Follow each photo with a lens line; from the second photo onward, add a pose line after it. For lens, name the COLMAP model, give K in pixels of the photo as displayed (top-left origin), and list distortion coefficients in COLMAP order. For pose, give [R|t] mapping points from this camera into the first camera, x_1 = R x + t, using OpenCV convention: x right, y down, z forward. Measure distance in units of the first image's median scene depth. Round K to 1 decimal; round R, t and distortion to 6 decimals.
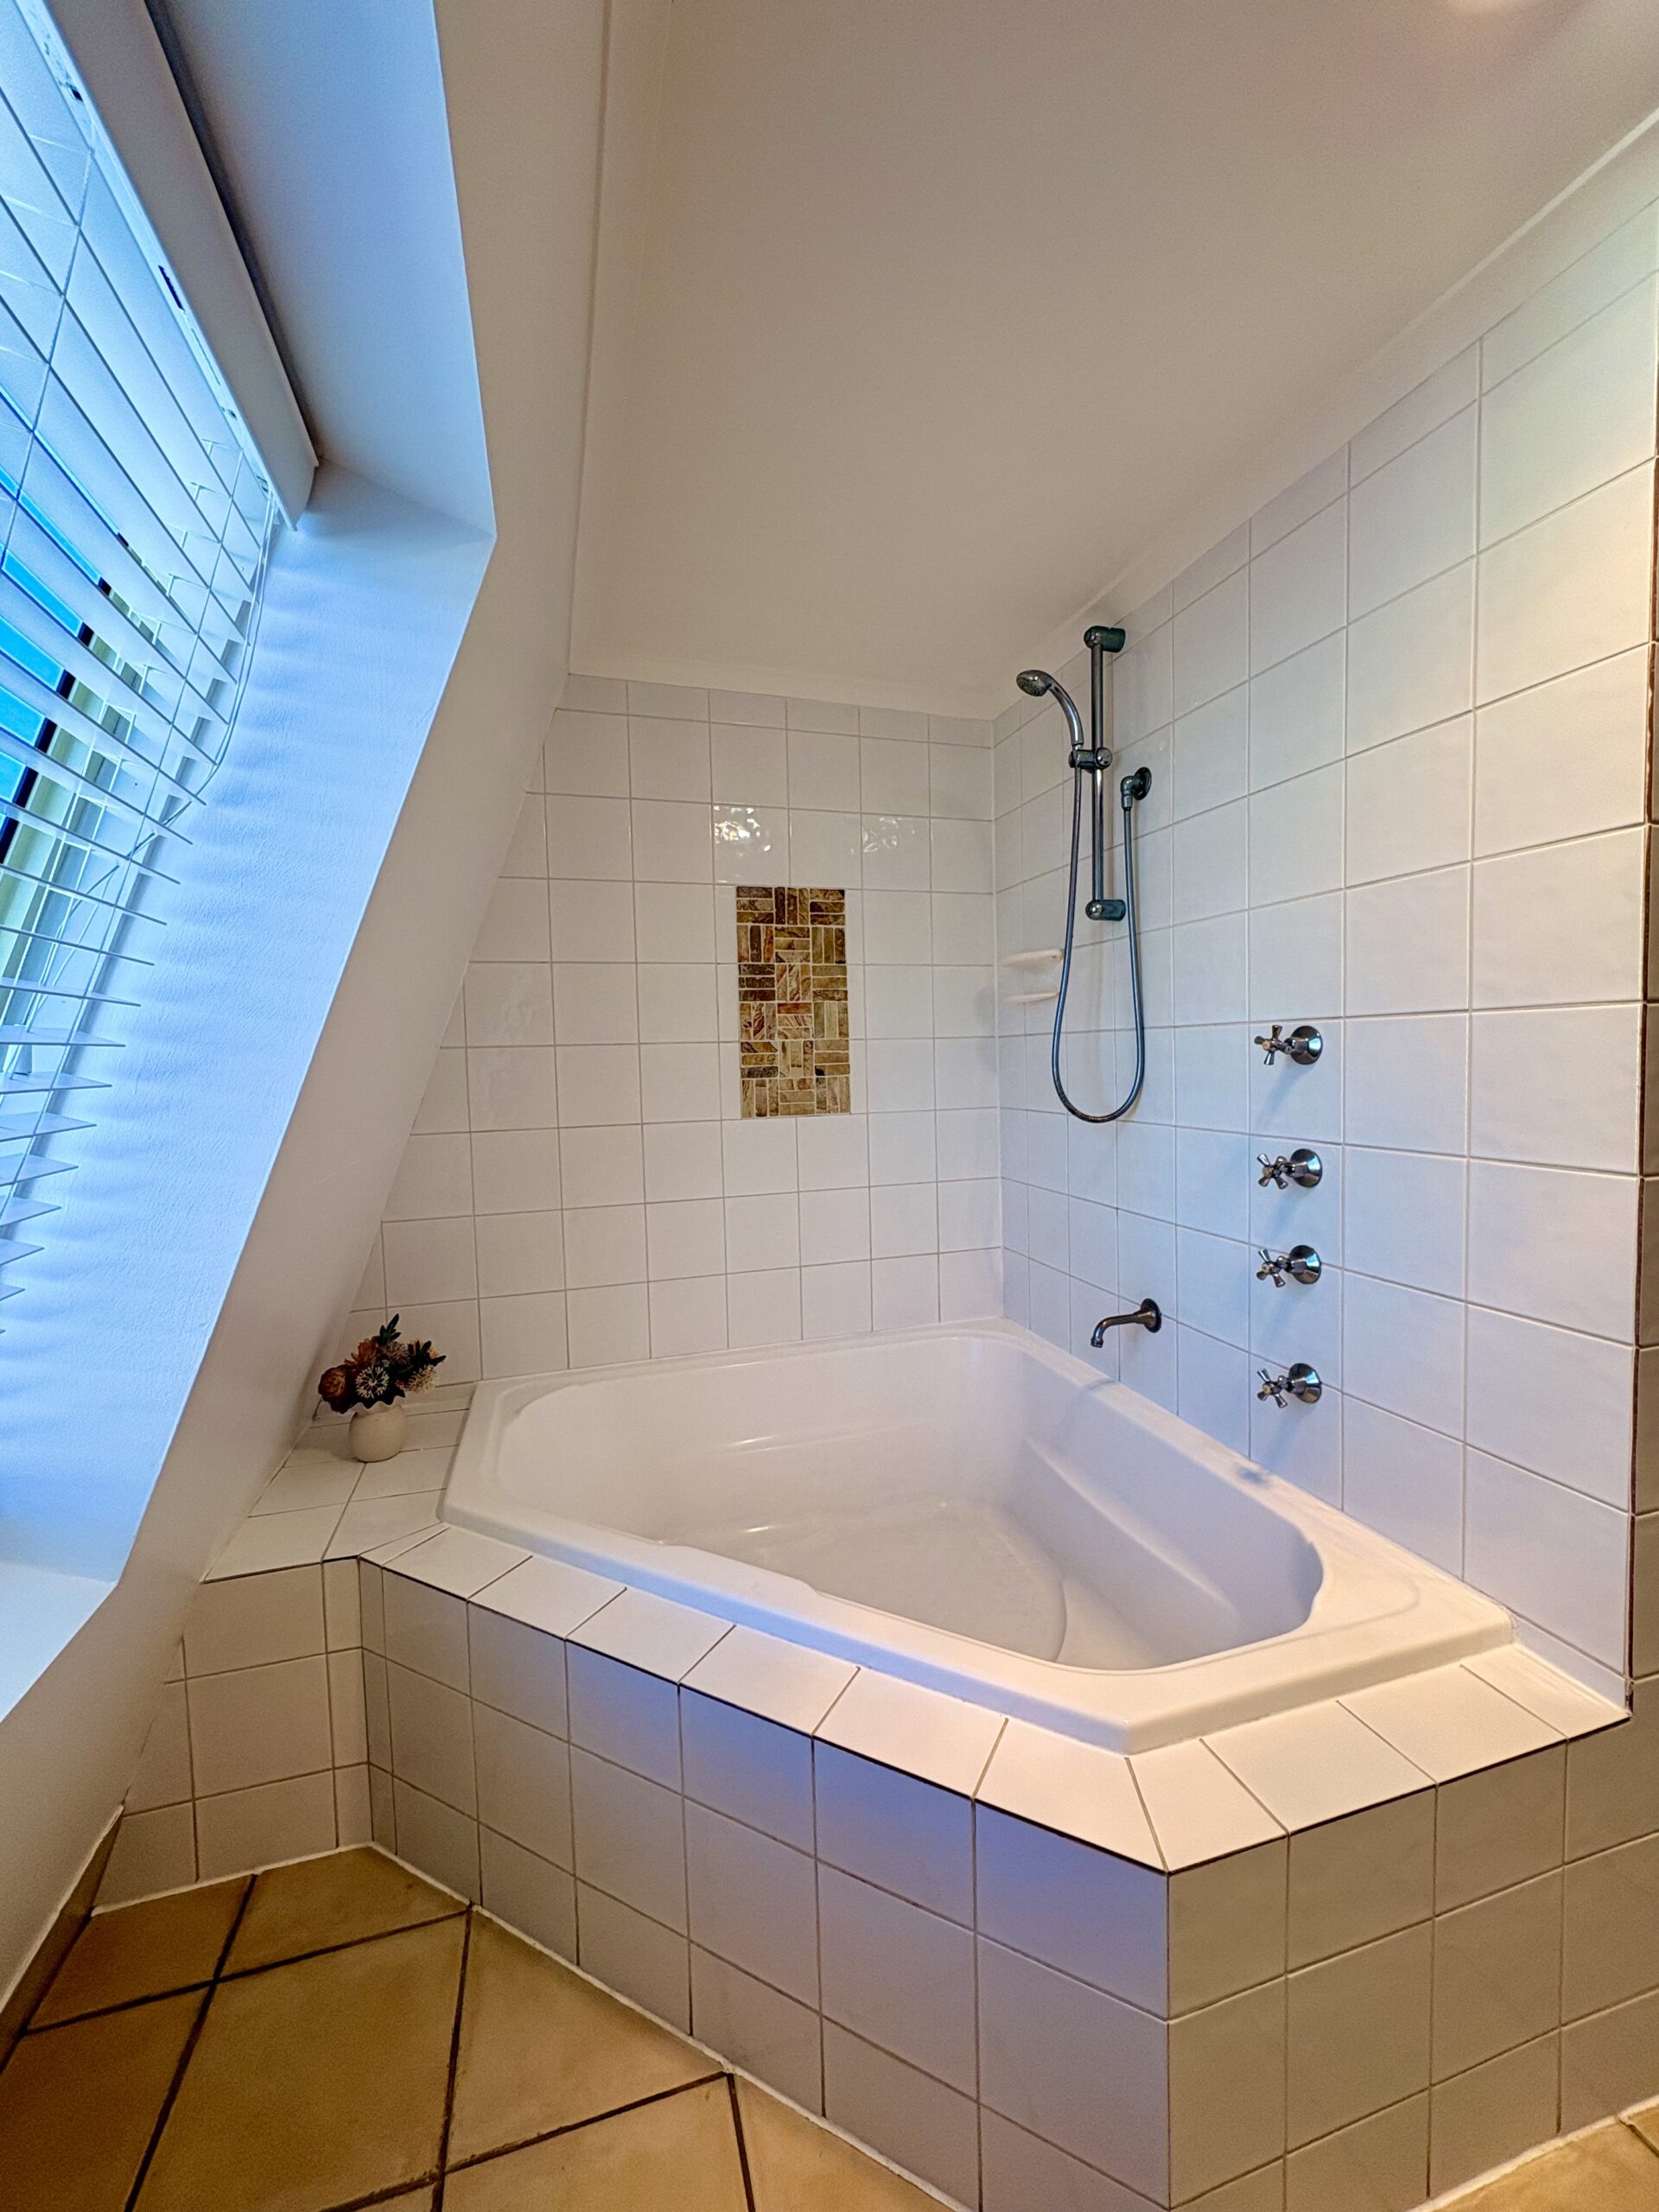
lens RADIAL K [[880.2, 0, 828.5], [0, 880.2, 1102.7], [0, 0, 1]] dist [-0.000757, 0.000360]
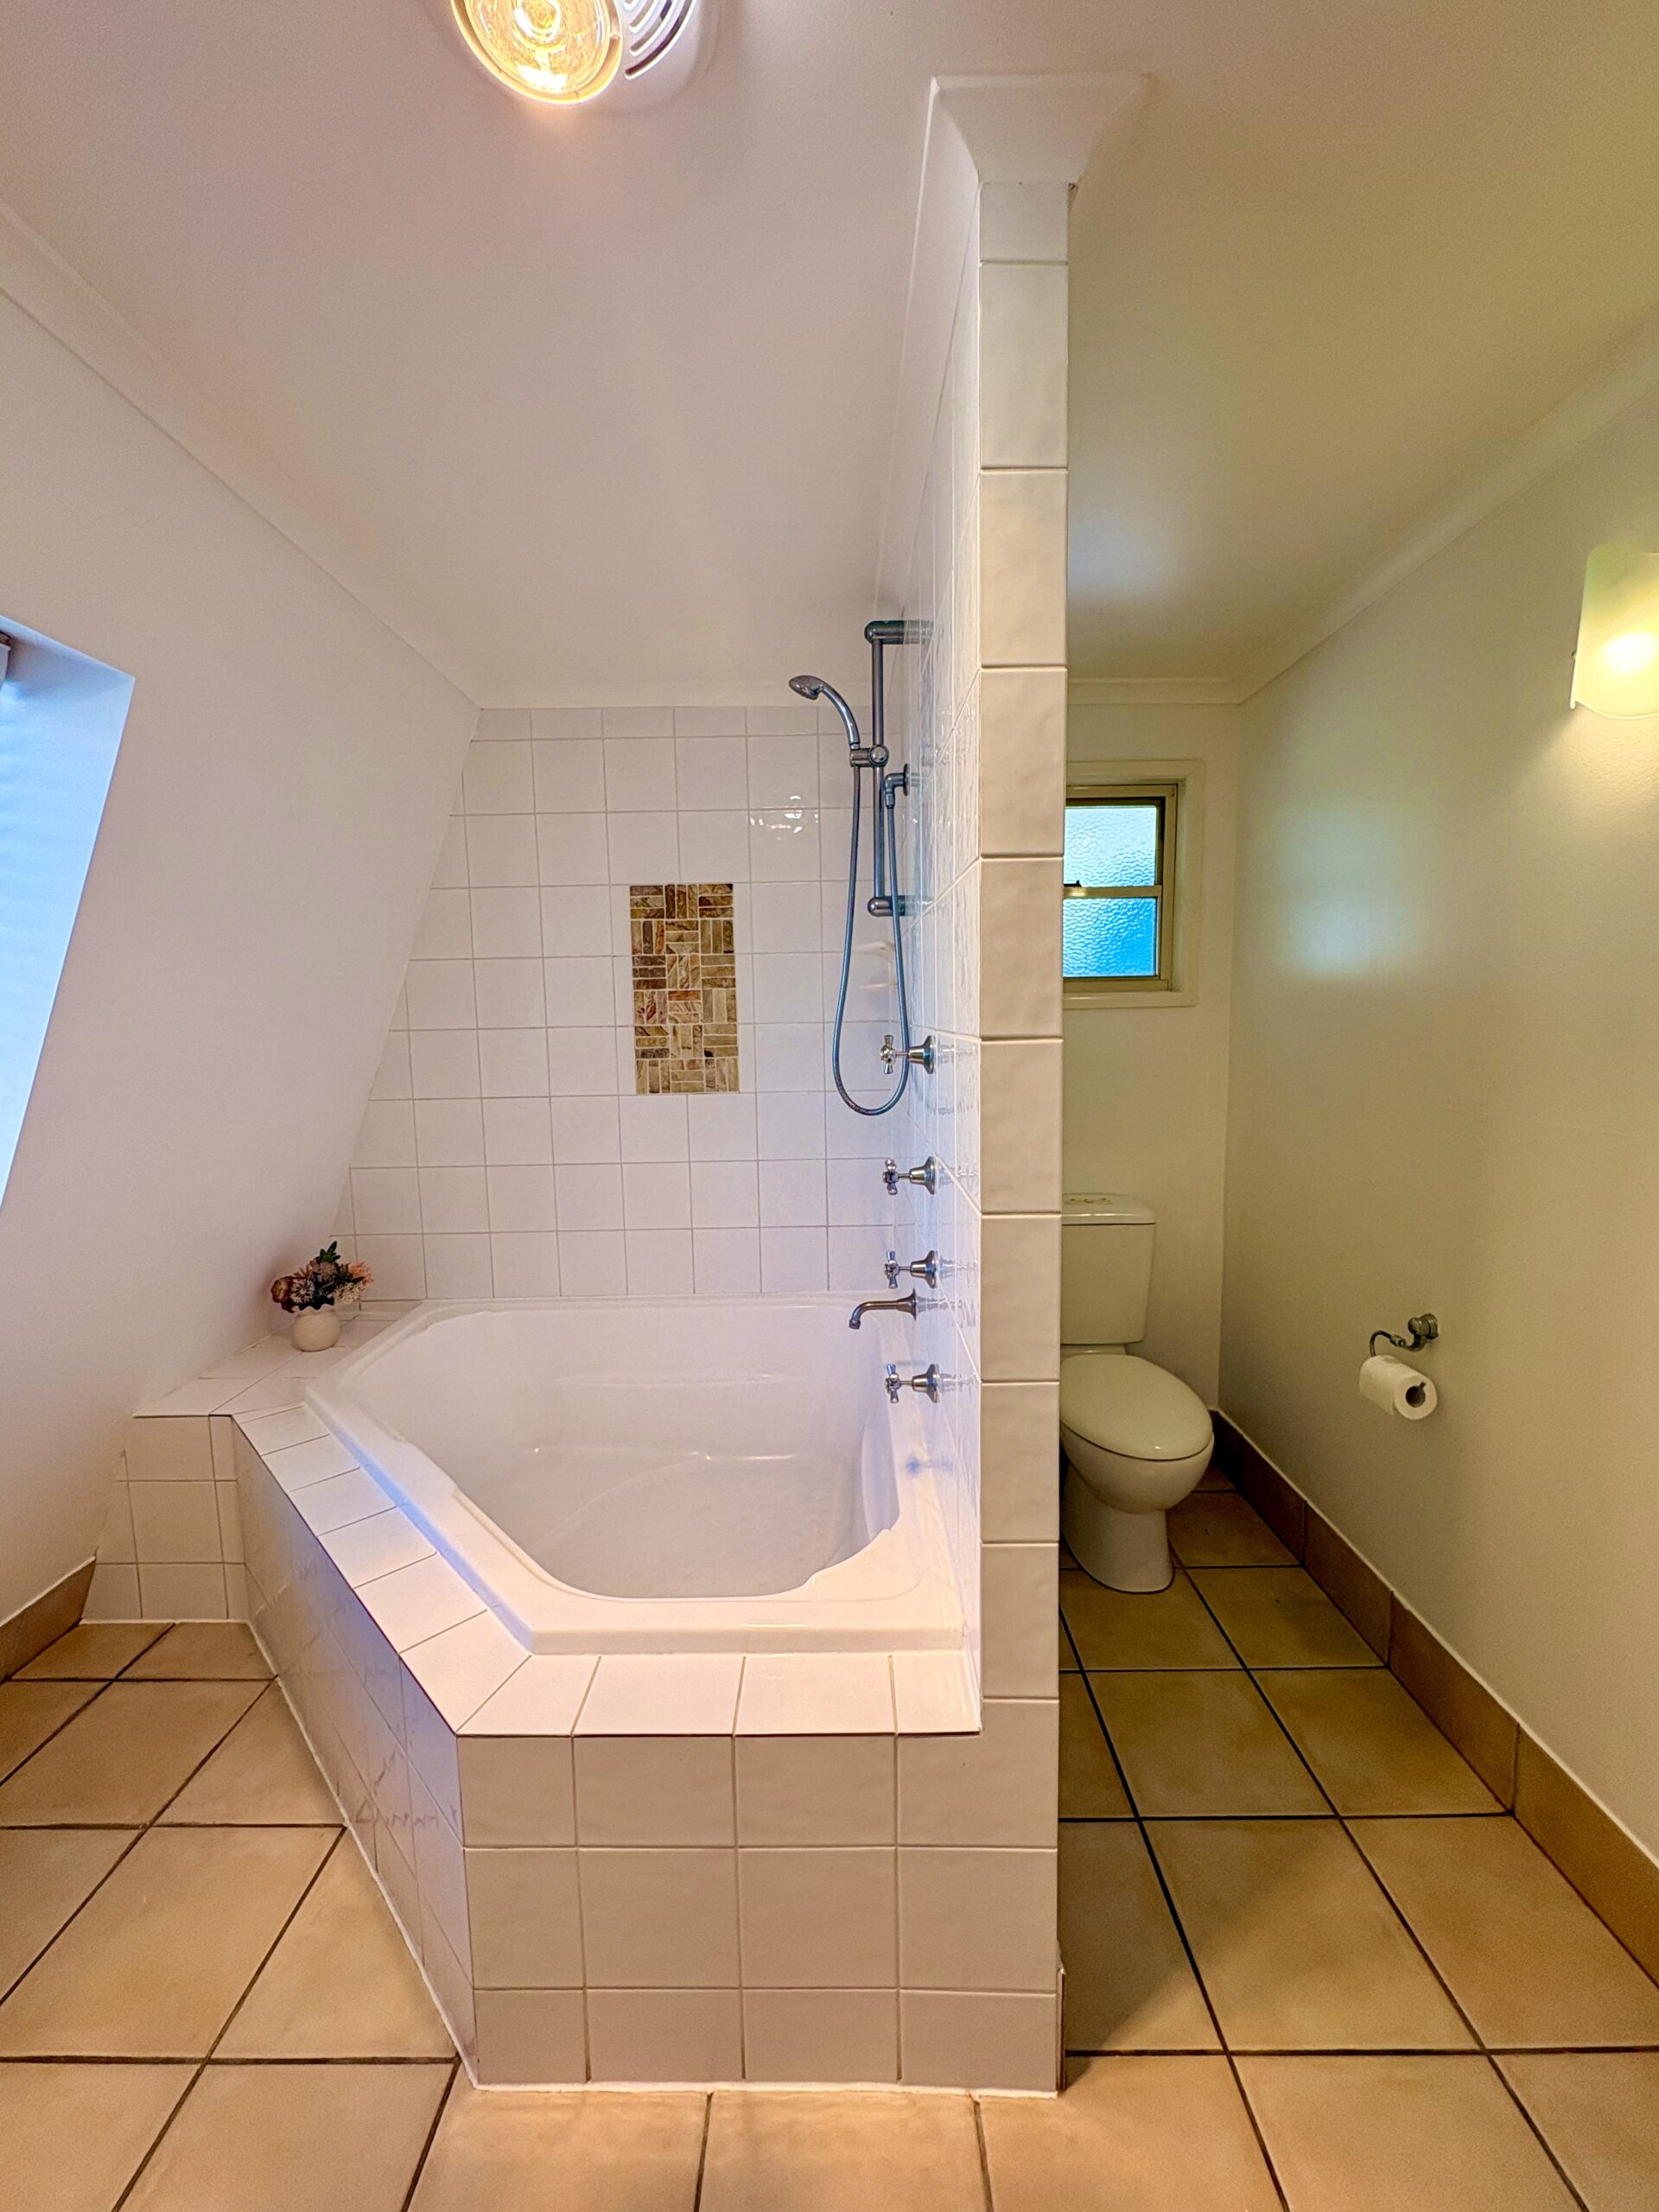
lens RADIAL K [[880.2, 0, 828.5], [0, 880.2, 1102.7], [0, 0, 1]] dist [-0.000757, 0.000360]
pose [[0.954325, 0.037159, -0.296452, 0.466926], [-0.020387, 0.998022, 0.059470, -0.043054], [0.298076, -0.050710, 0.953194, 0.001052]]
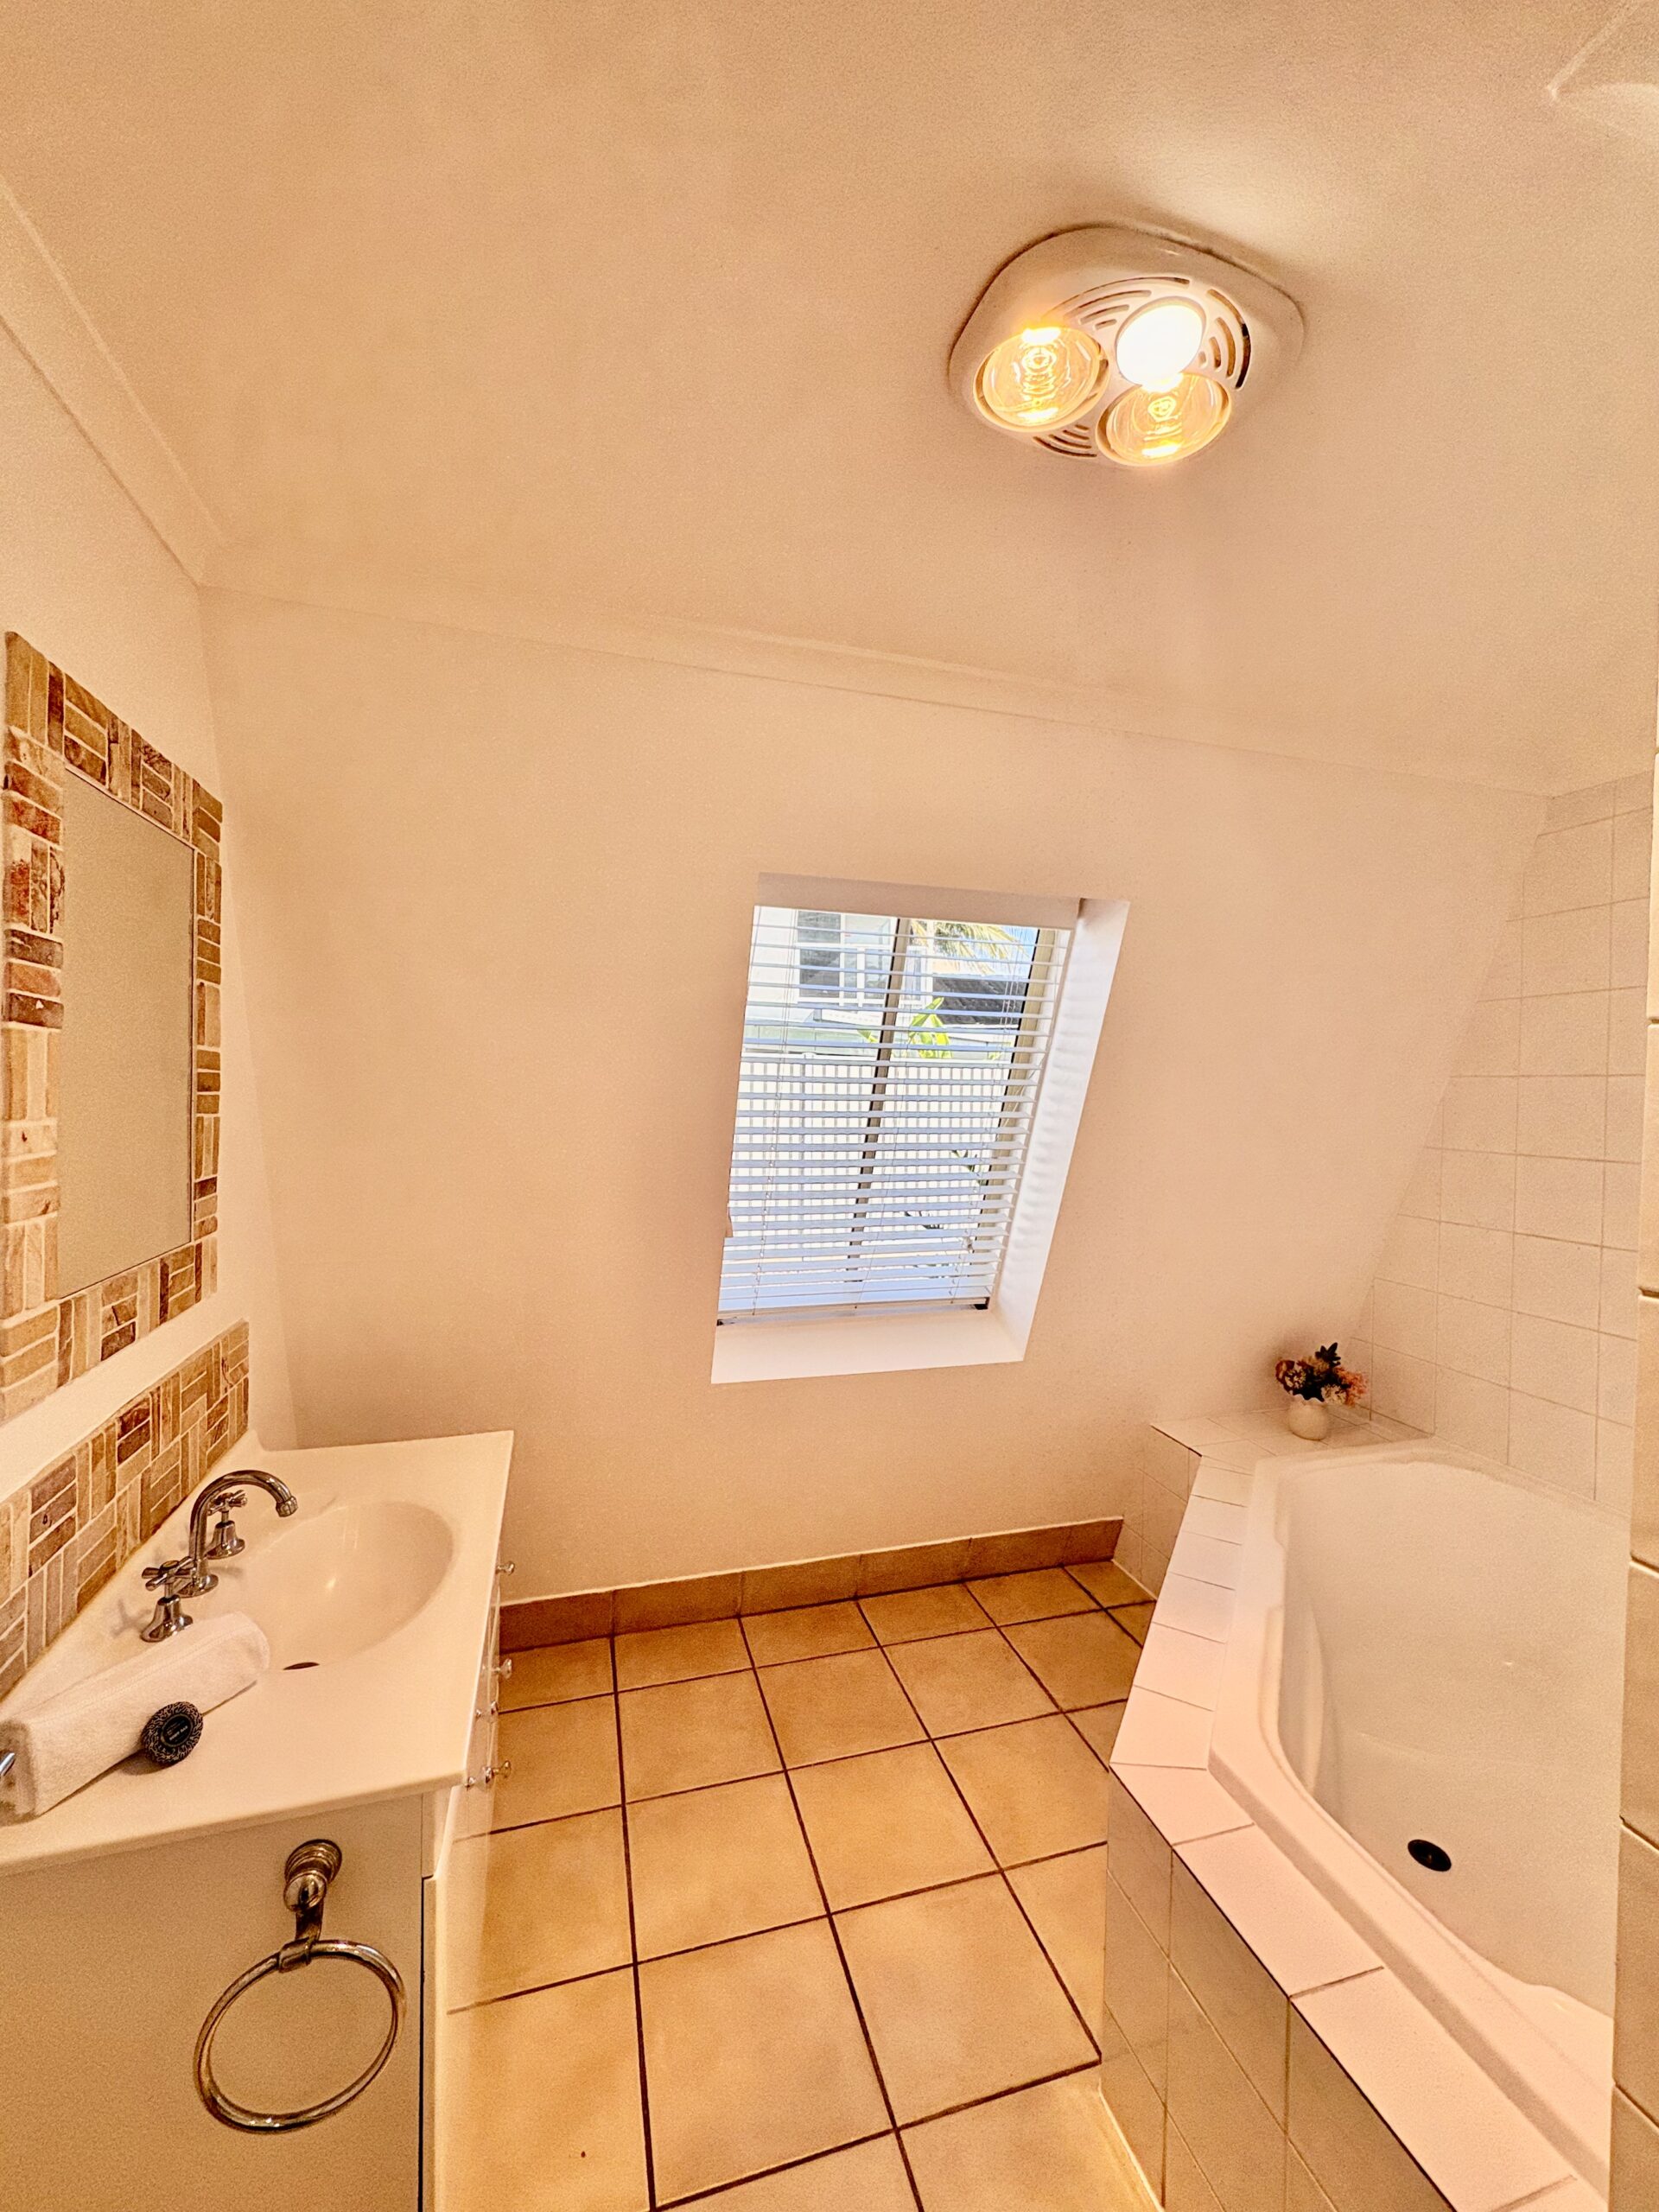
lens RADIAL K [[880.2, 0, 828.5], [0, 880.2, 1102.7], [0, 0, 1]] dist [-0.000757, 0.000360]
pose [[-0.011374, 0.044236, -0.998956, 0.695942], [-0.066727, 0.996761, 0.044899, -0.110226], [0.997706, 0.067168, -0.008385, 0.173052]]
